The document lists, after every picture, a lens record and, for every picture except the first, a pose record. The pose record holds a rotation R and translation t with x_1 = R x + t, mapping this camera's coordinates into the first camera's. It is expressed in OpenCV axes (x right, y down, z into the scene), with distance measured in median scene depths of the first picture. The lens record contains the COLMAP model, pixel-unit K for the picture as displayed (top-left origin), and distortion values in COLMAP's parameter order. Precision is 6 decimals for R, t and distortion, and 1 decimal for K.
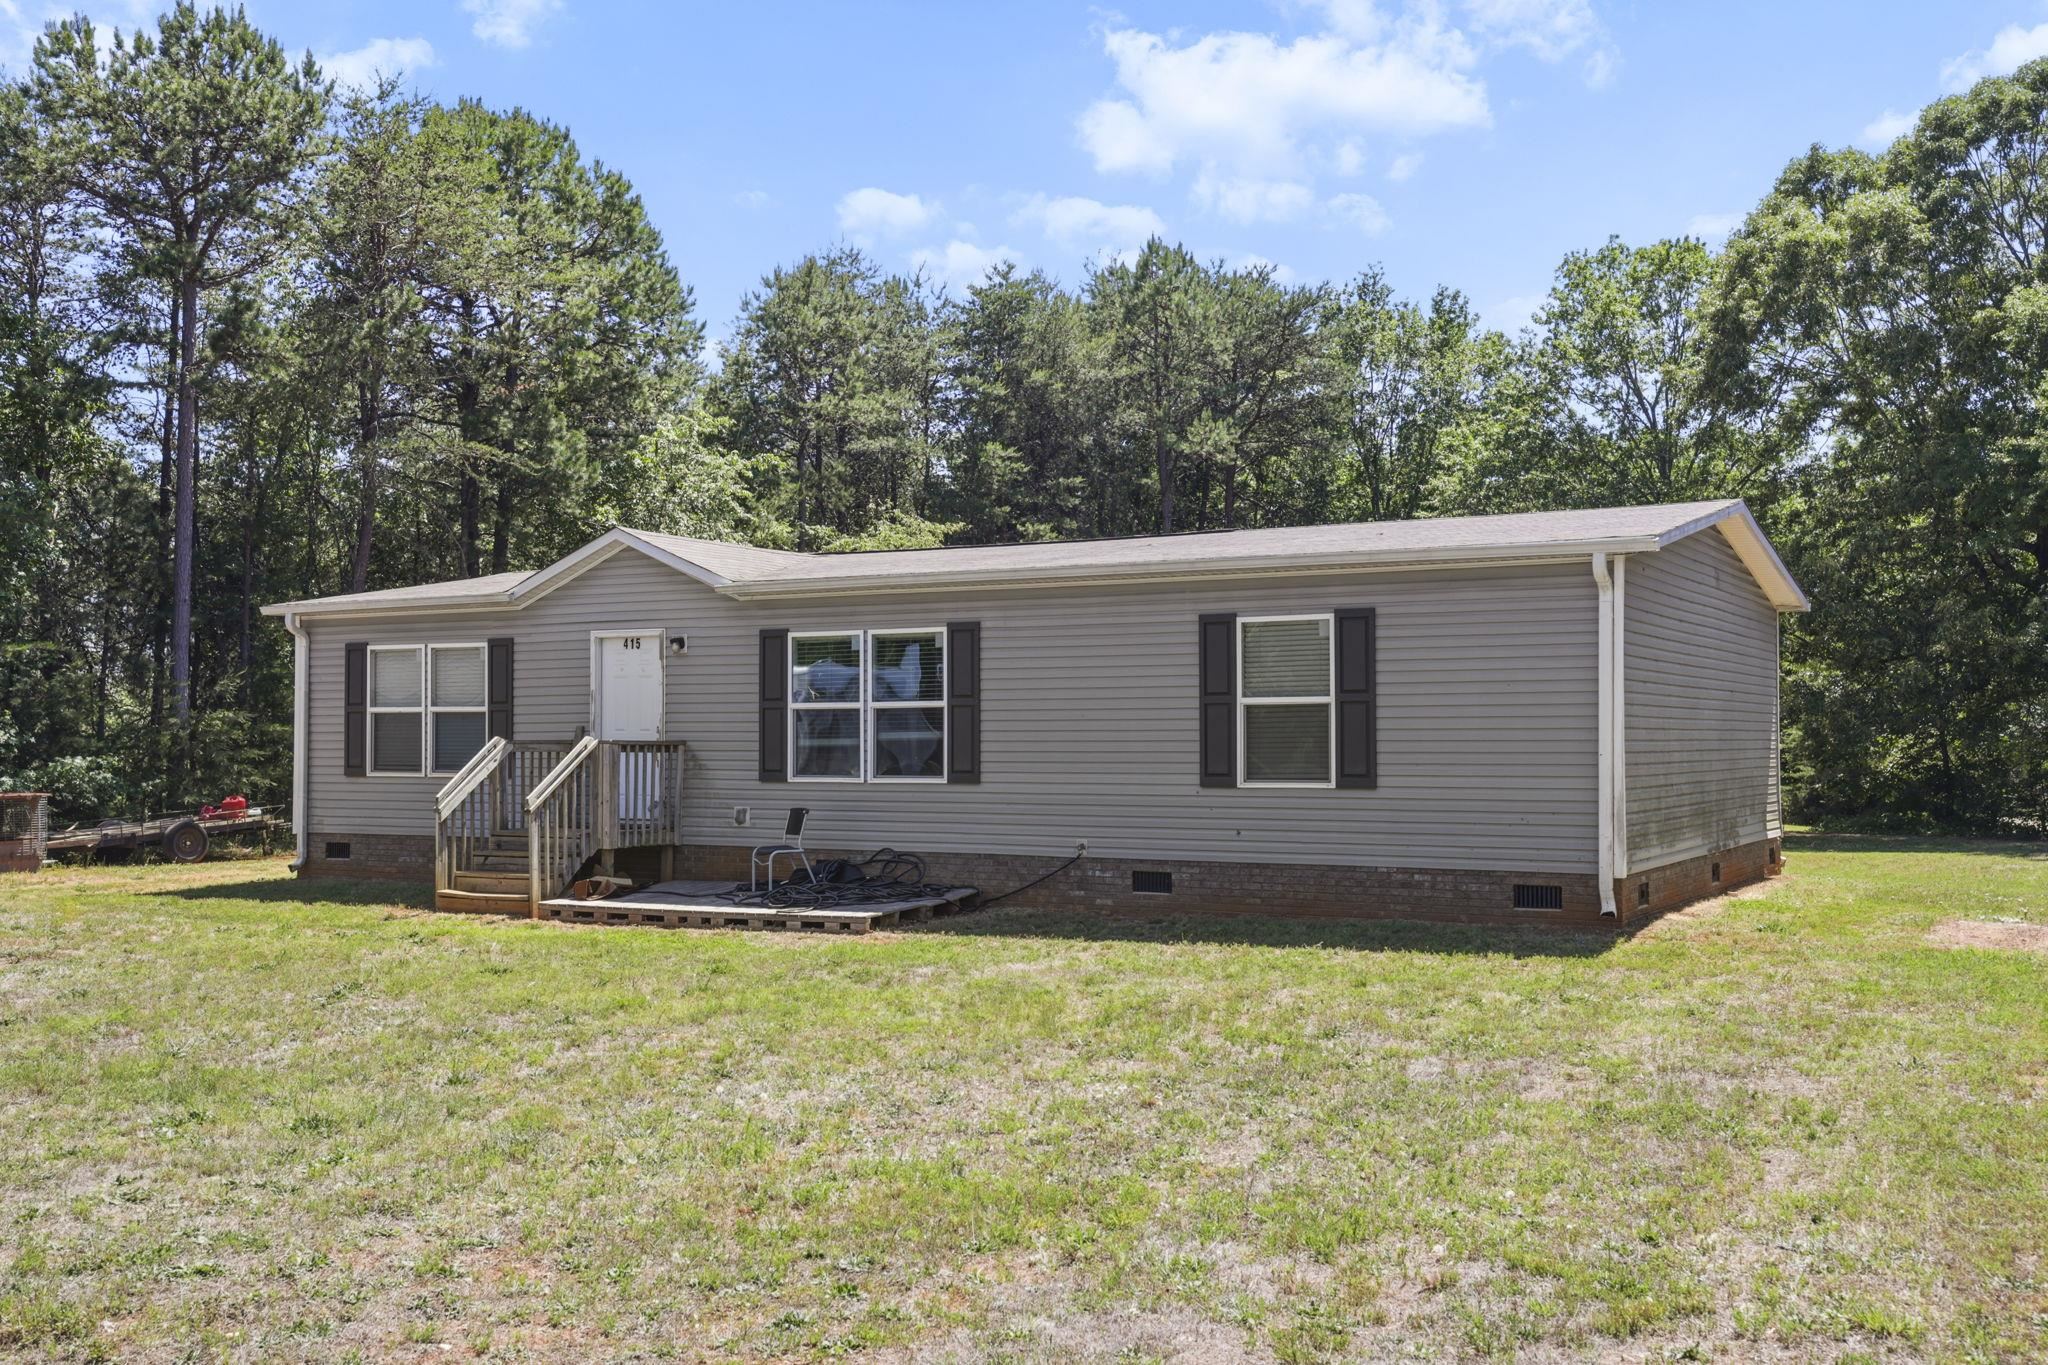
lens RADIAL K [[1966.1, 0, 1024.0], [0, 1966.1, 682.5], [0, 0, 1]] dist [0.012686, 0.009531]
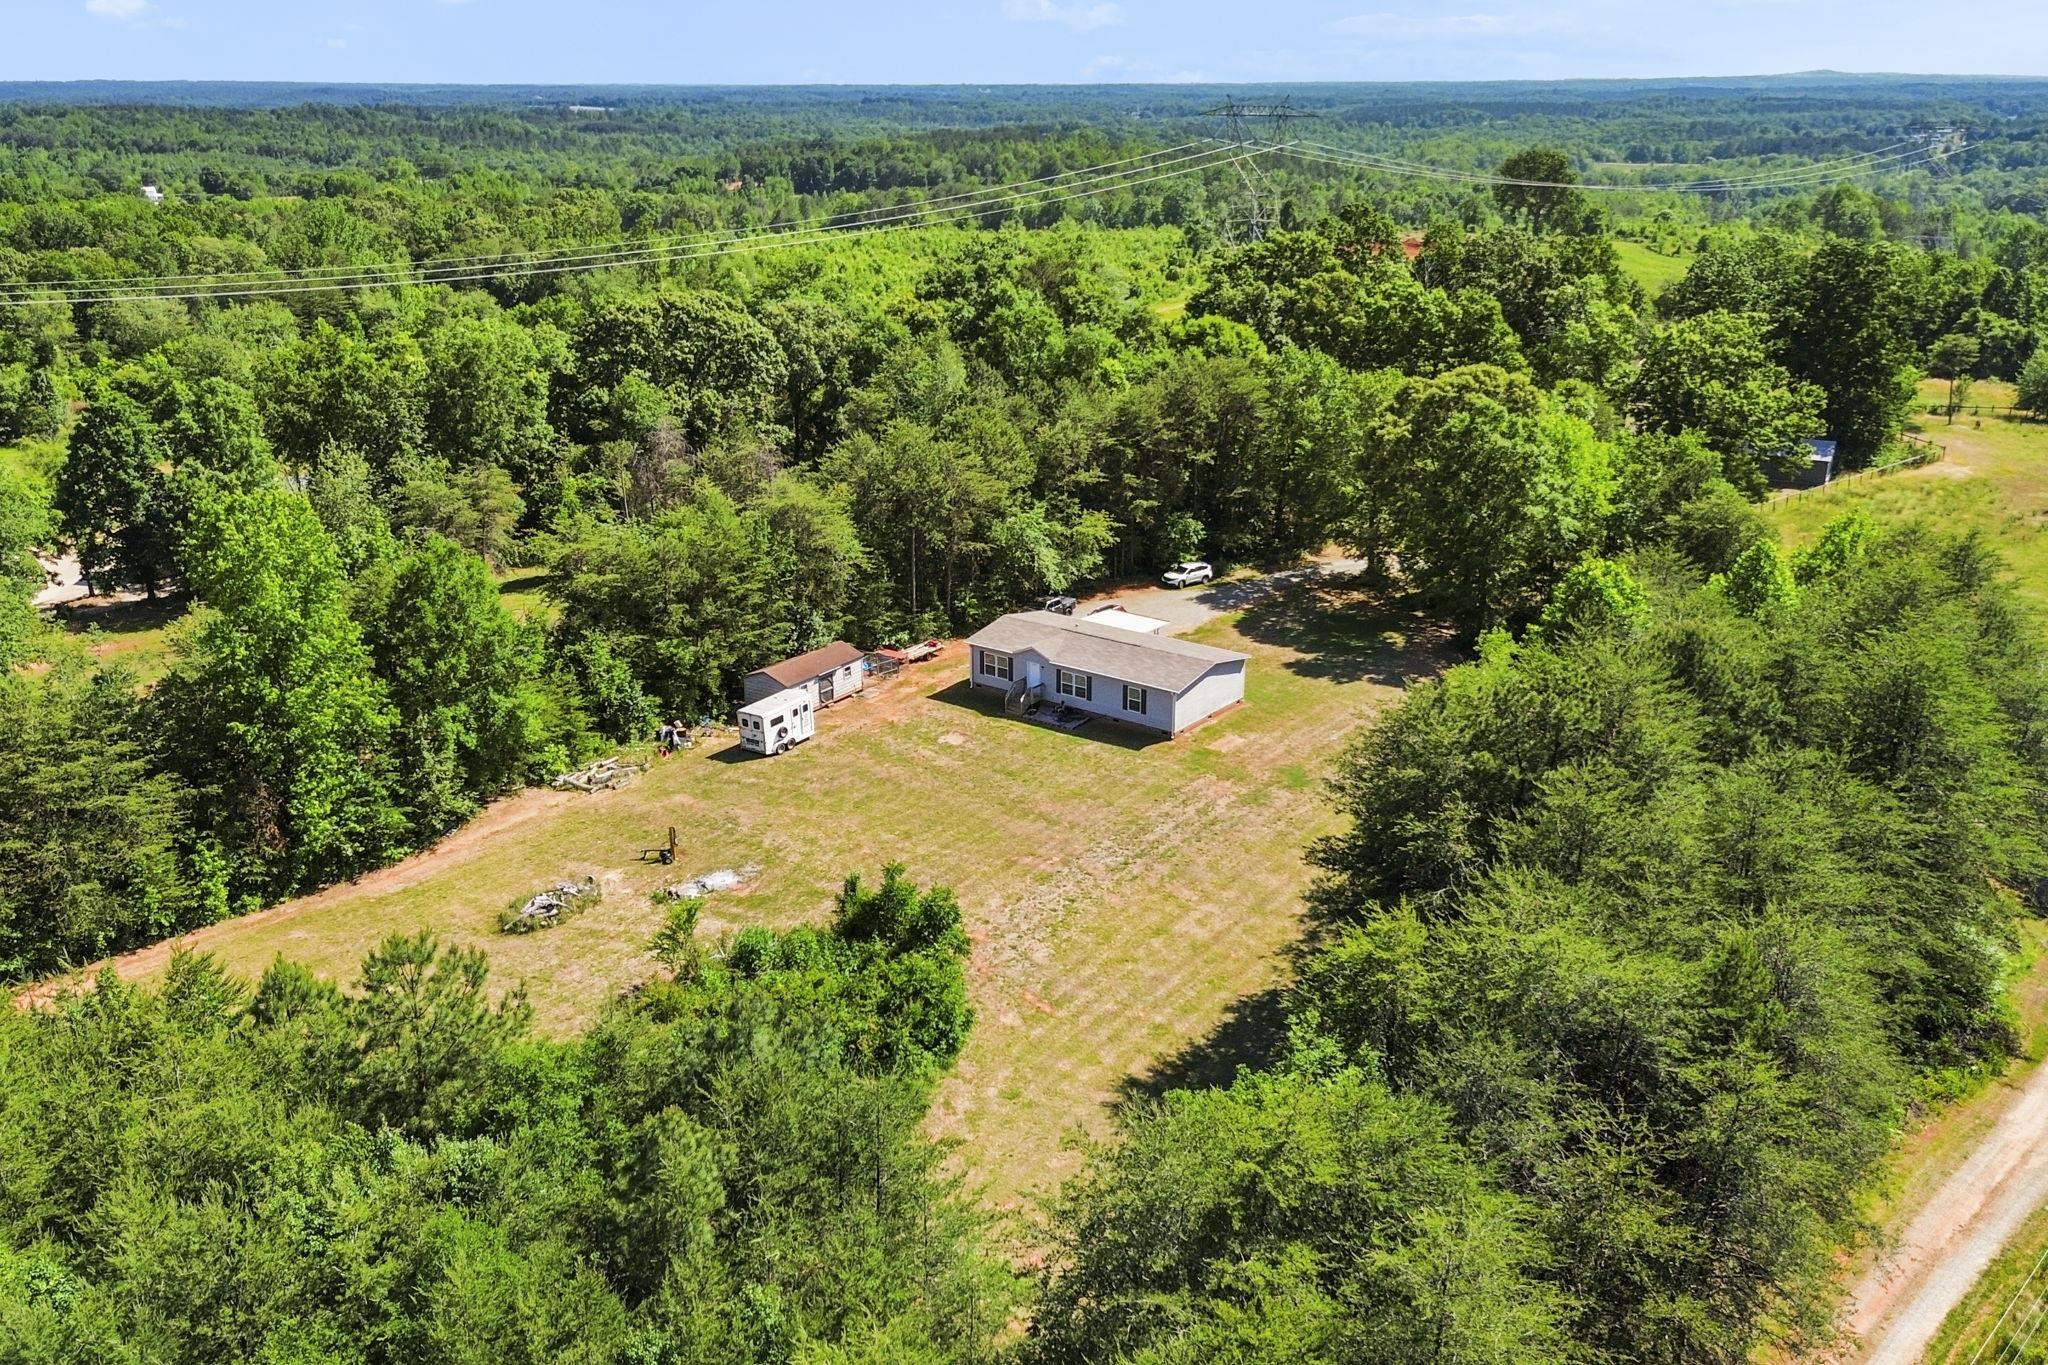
lens RADIAL K [[1693.2, 0, 1024.0], [0, 1693.2, 682.5], [0, 0, 1]] dist [0.014179, 0.002902]
pose [[0.990221, 0.048590, -0.130771, 0.458632], [0.001657, 0.933222, 0.359296, -1.903398], [0.139497, -0.355999, 0.924016, -3.926261]]
